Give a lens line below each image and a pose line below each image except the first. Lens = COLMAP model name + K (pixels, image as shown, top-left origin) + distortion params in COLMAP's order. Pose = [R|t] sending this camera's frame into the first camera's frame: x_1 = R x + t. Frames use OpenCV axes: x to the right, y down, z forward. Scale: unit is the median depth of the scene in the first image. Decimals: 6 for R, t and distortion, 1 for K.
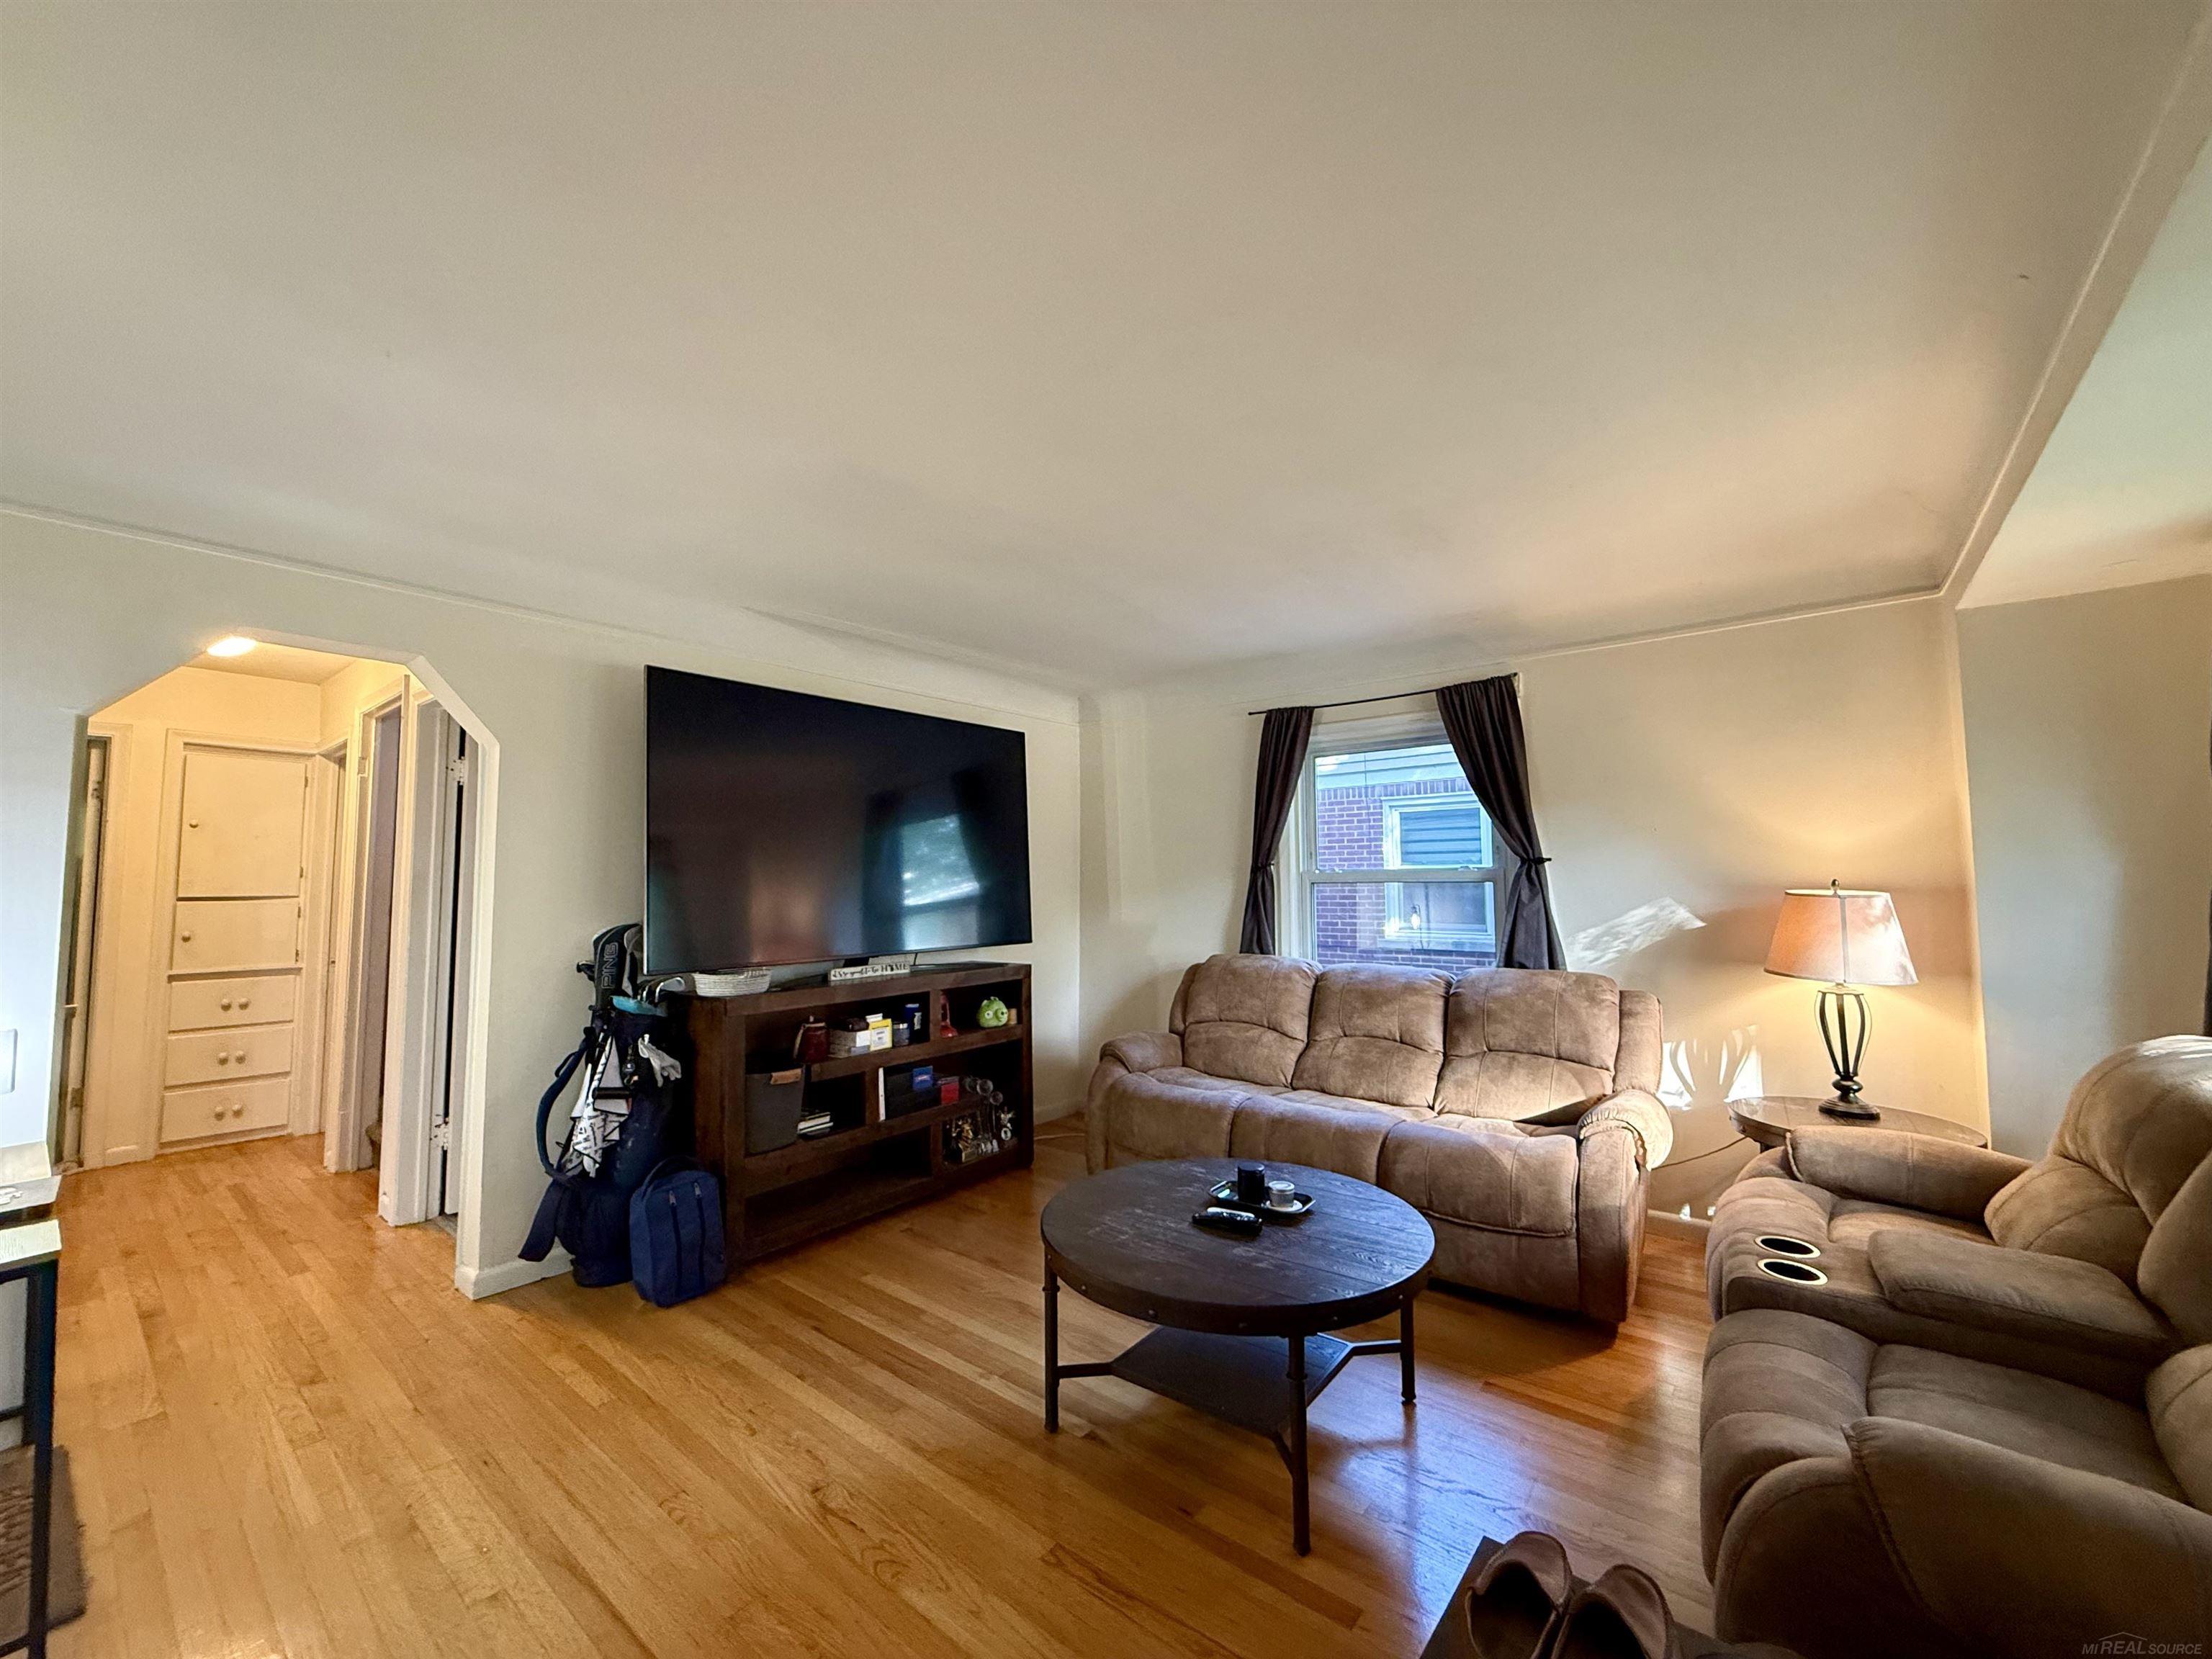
lens RADIAL K [[880.6, 0, 1097.6], [0, 880.6, 824.9], [0, 0, 1]] dist [0.000805, -0.000198]
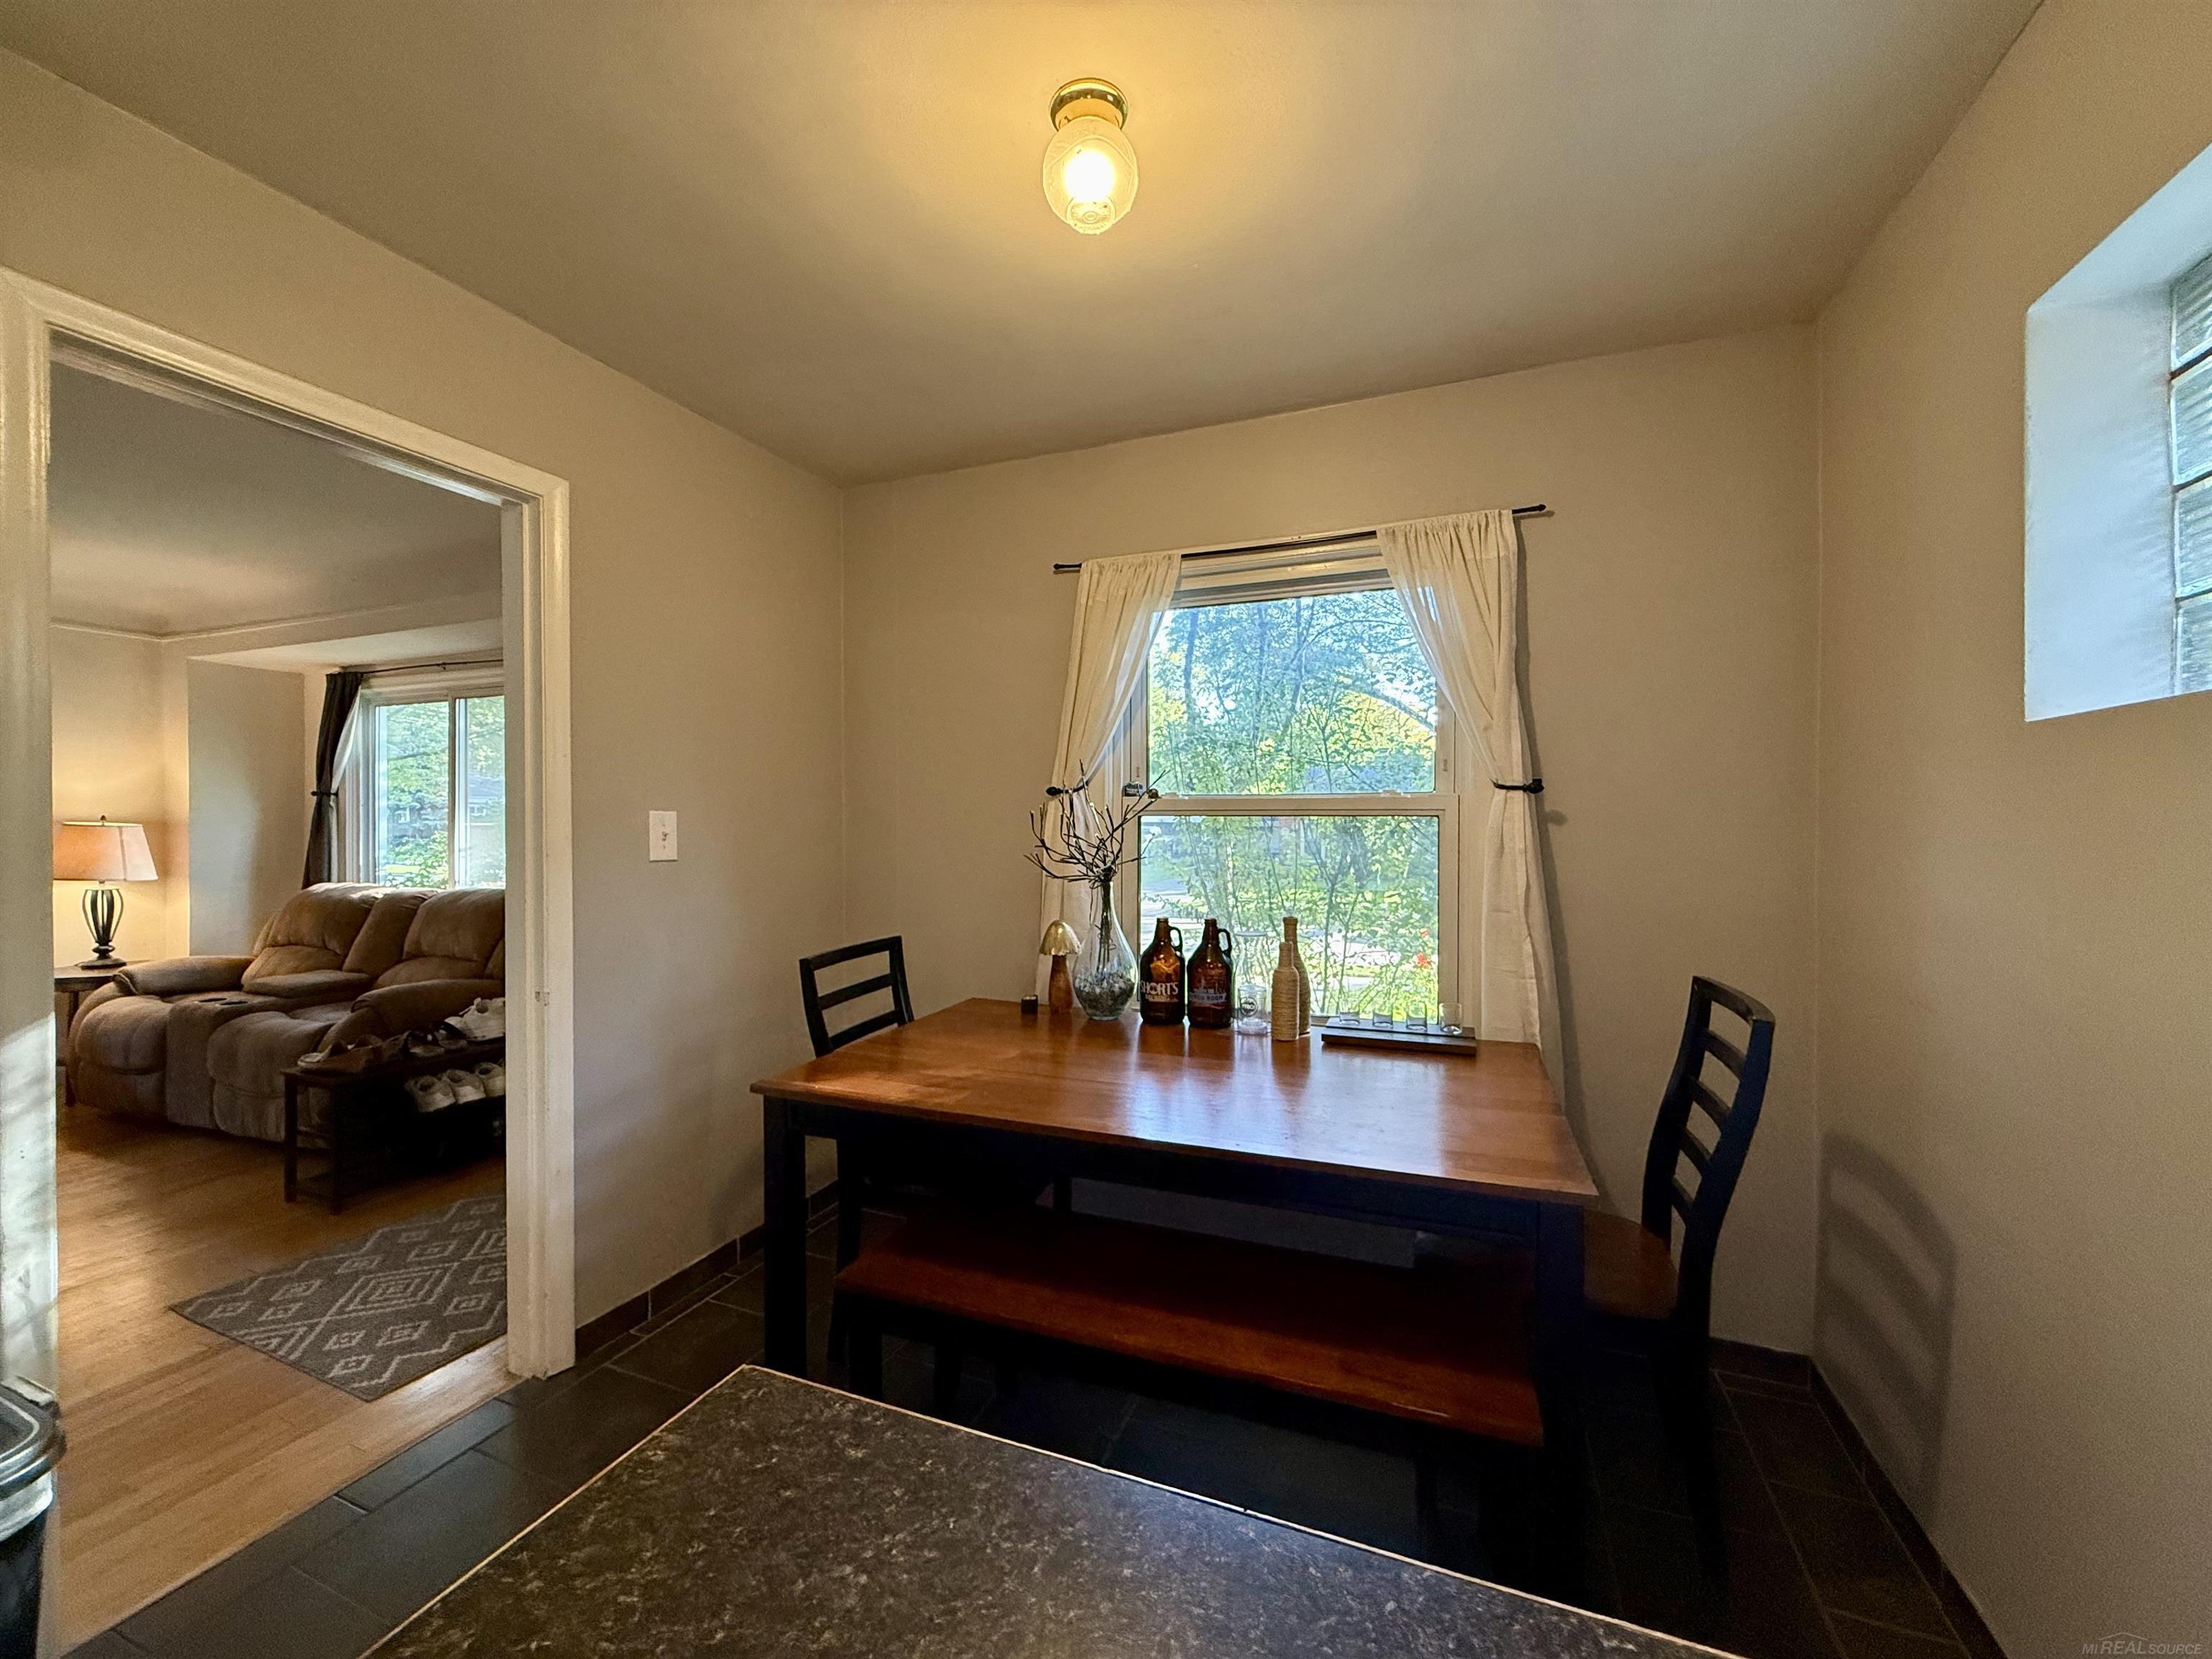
lens RADIAL K [[880.6, 0, 1092.1], [0, 880.6, 828.4], [0, 0, 1]] dist [0.000805, -0.000198]
pose [[-0.295953, -0.005899, 0.955184, -0.770382], [-0.061828, 0.998002, -0.012993, -0.000672], [-0.953200, -0.062902, -0.295726, -0.120522]]
